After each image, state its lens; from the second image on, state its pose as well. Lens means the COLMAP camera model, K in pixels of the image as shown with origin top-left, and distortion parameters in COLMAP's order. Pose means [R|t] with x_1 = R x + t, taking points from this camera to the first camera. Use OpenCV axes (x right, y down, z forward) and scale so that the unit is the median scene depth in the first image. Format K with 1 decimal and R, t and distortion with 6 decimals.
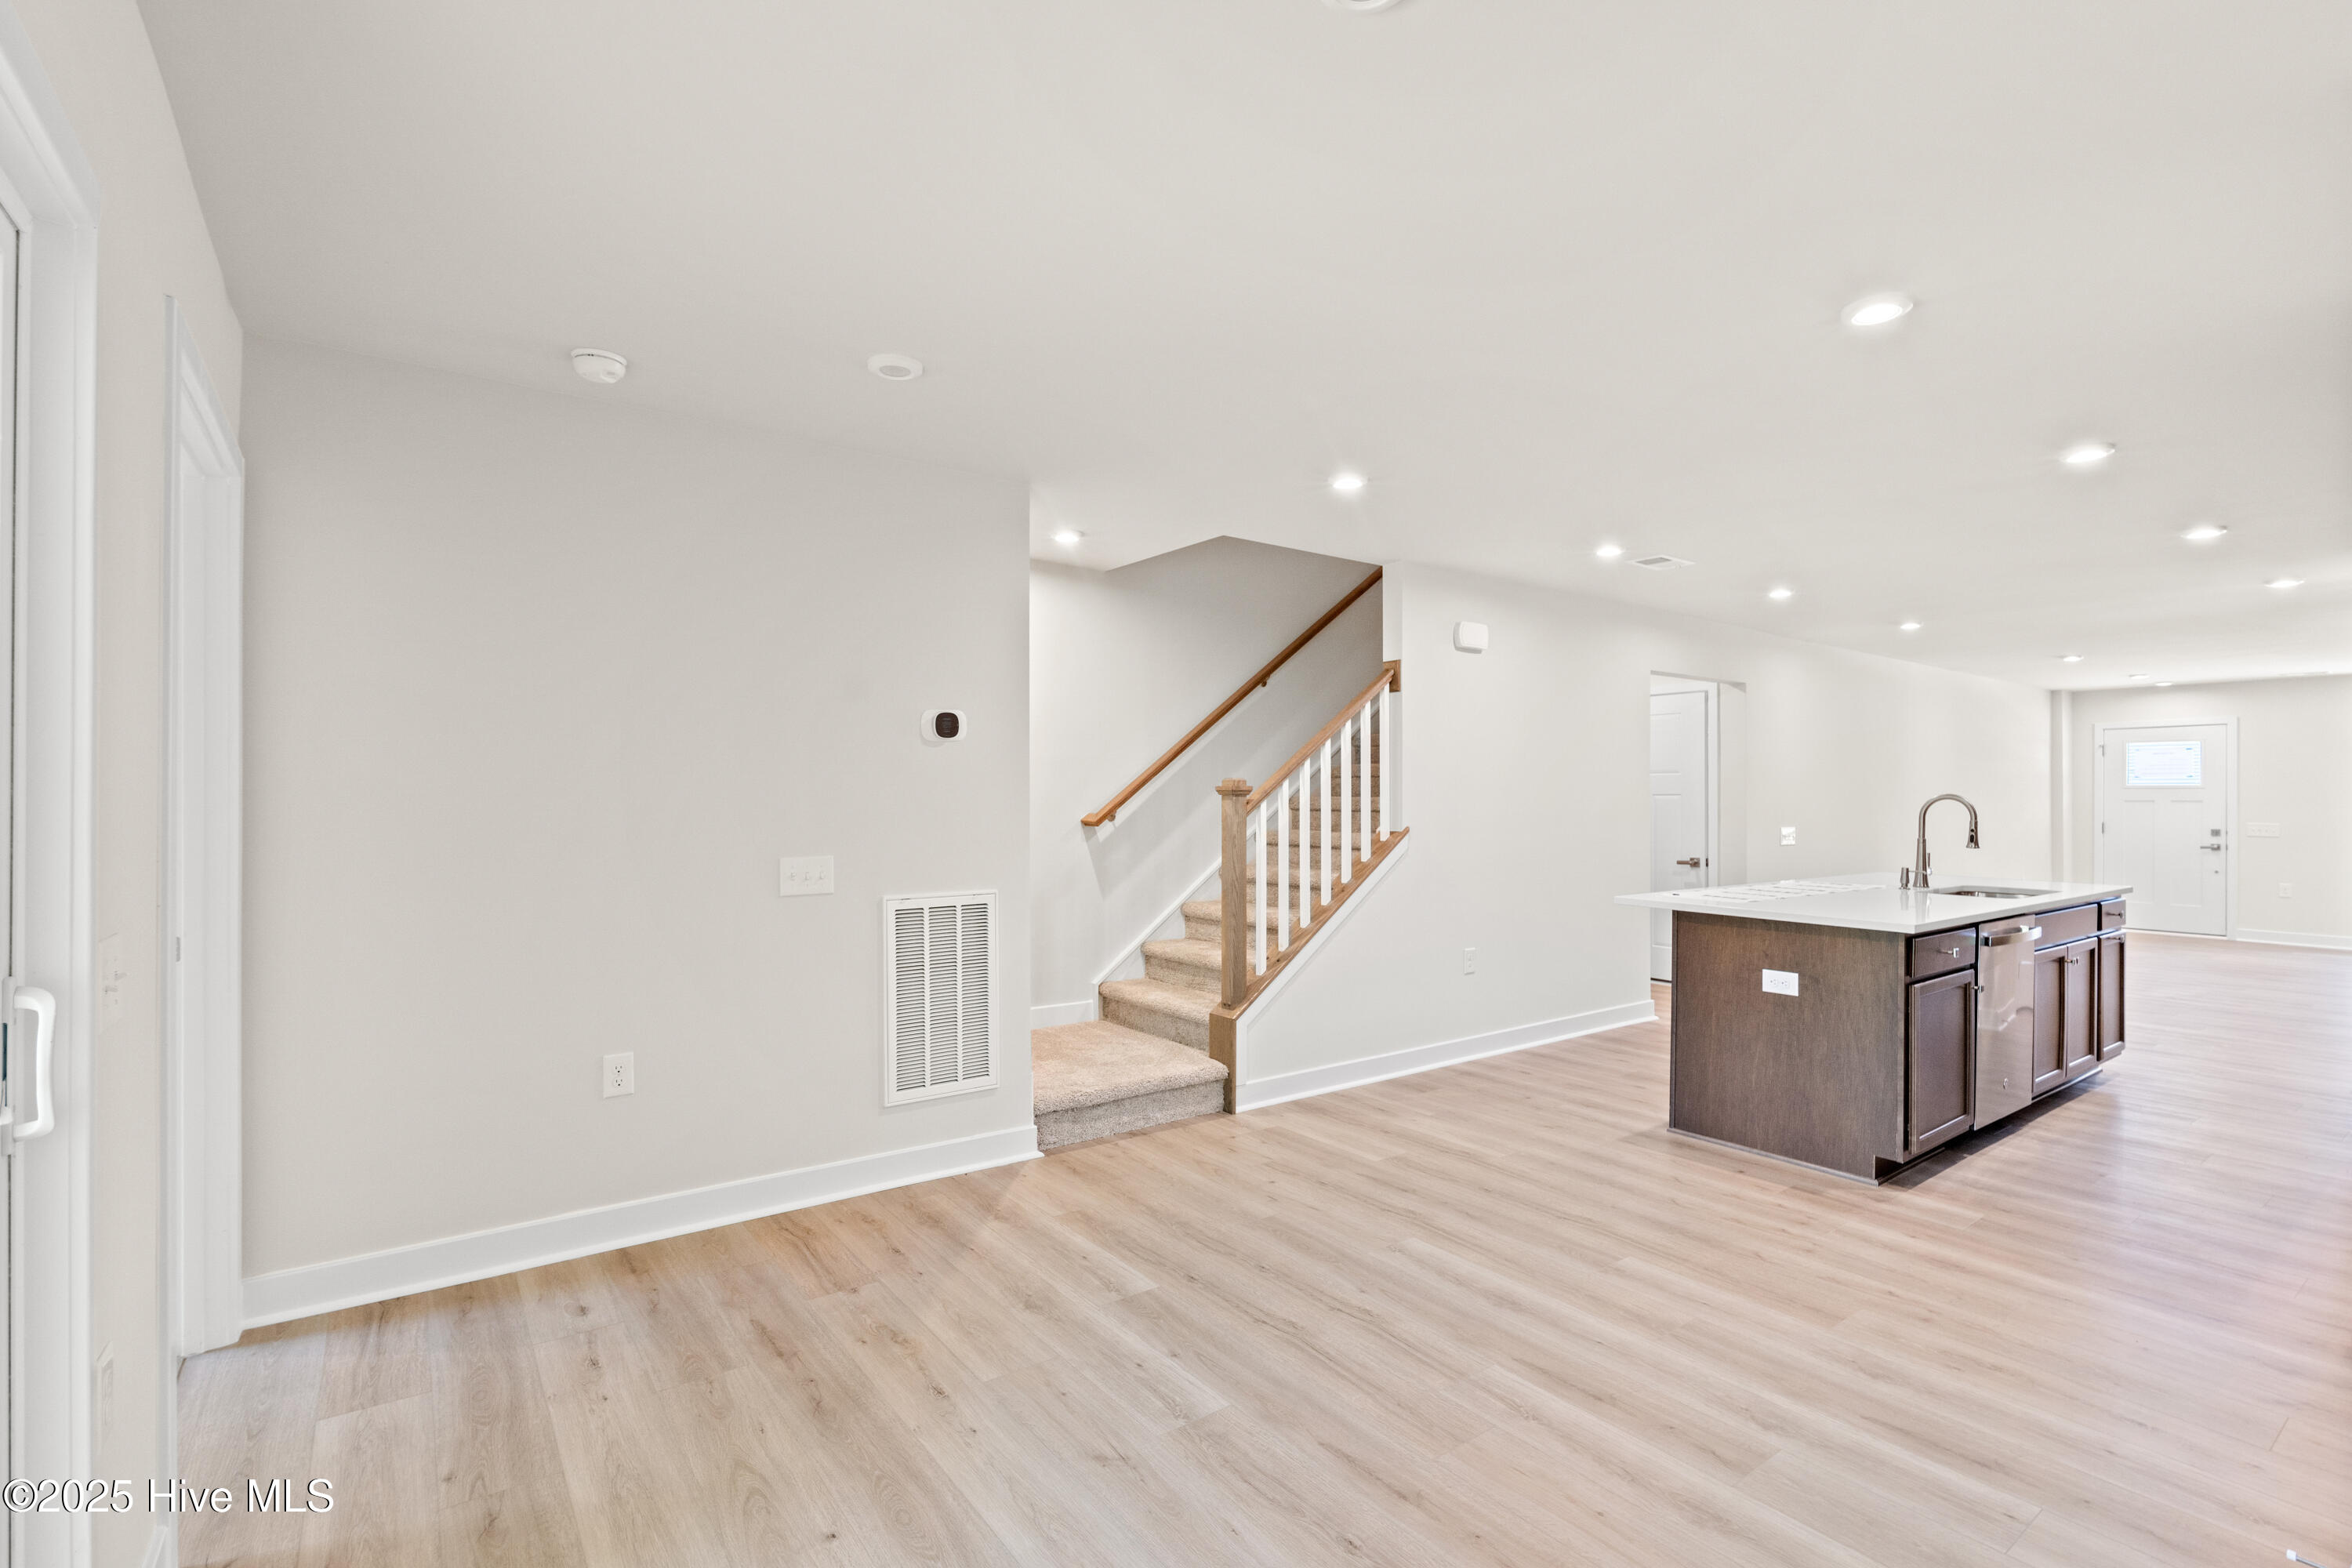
lens RADIAL K [[1071.1, 0, 1175.6], [0, 1071.1, 794.5], [0, 0, 1]] dist [-0.011591, 0.000546]
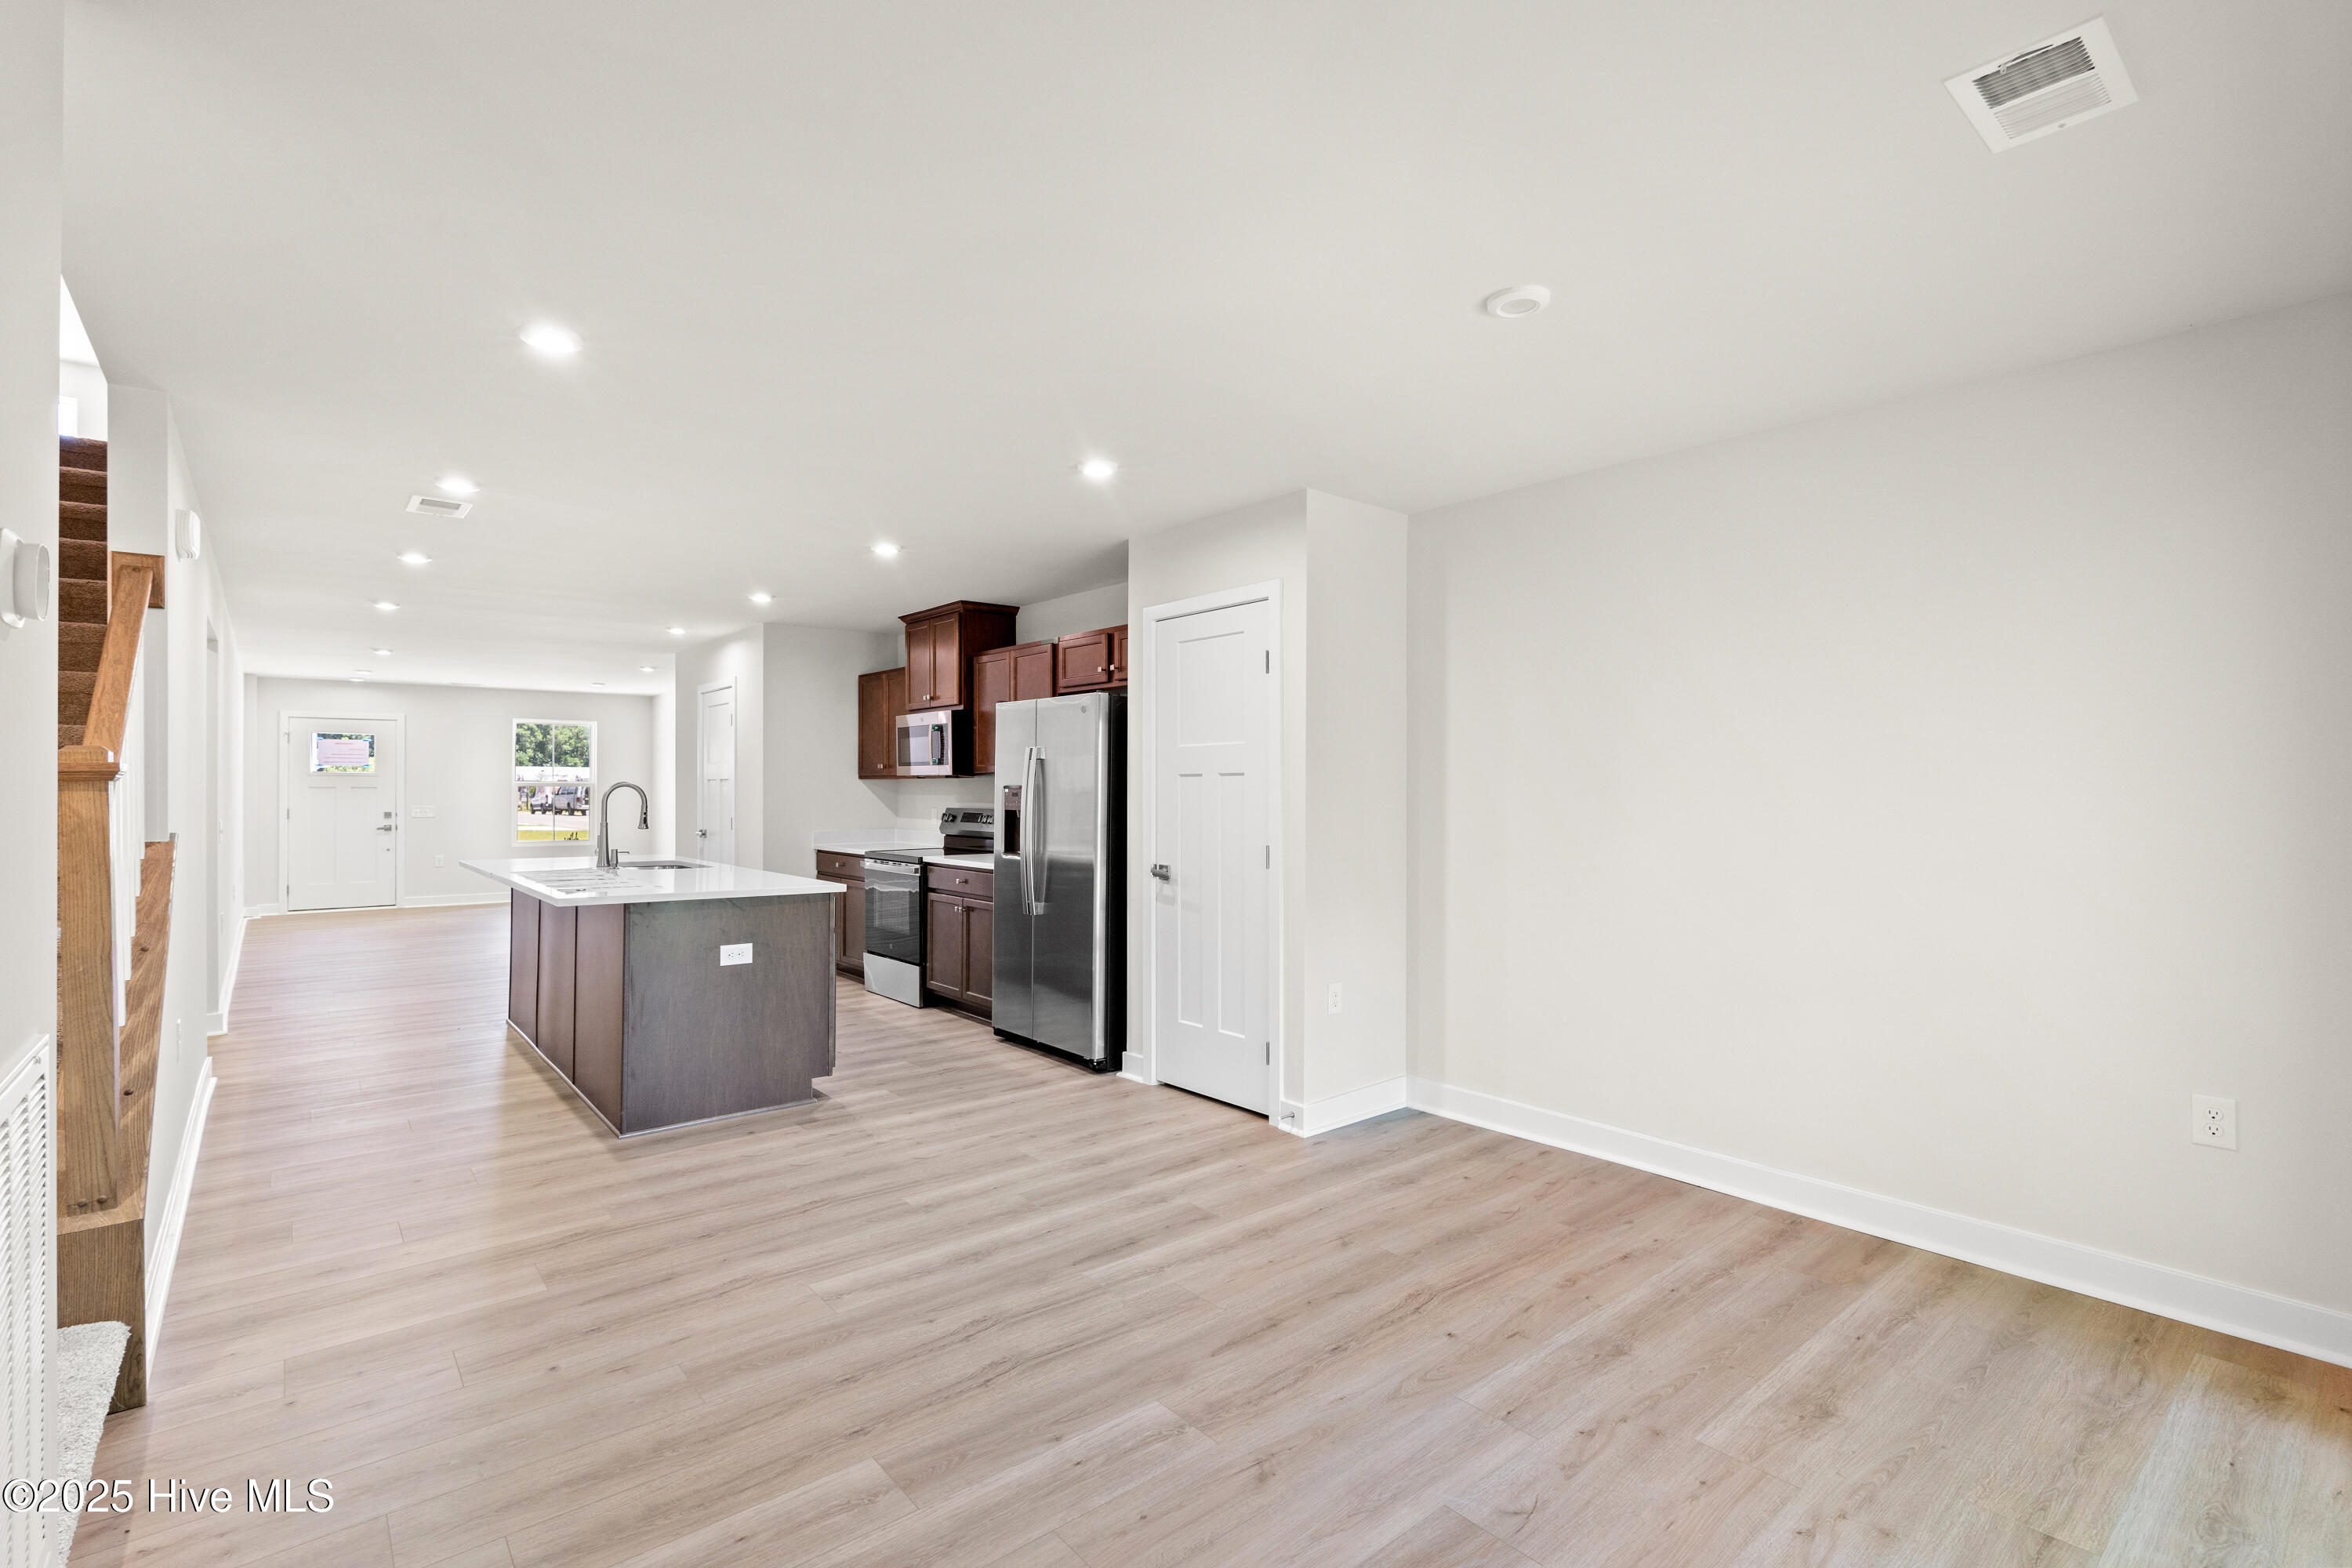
lens RADIAL K [[1071.1, 0, 1174.8], [0, 1071.1, 781.4], [0, 0, 1]] dist [-0.011591, 0.000546]
pose [[-0.062864, 0.001723, 0.998021, -0.693218], [-0.002803, 0.999994, -0.001903, -0.000761], [-0.998018, -0.002917, -0.062859, 0.773362]]
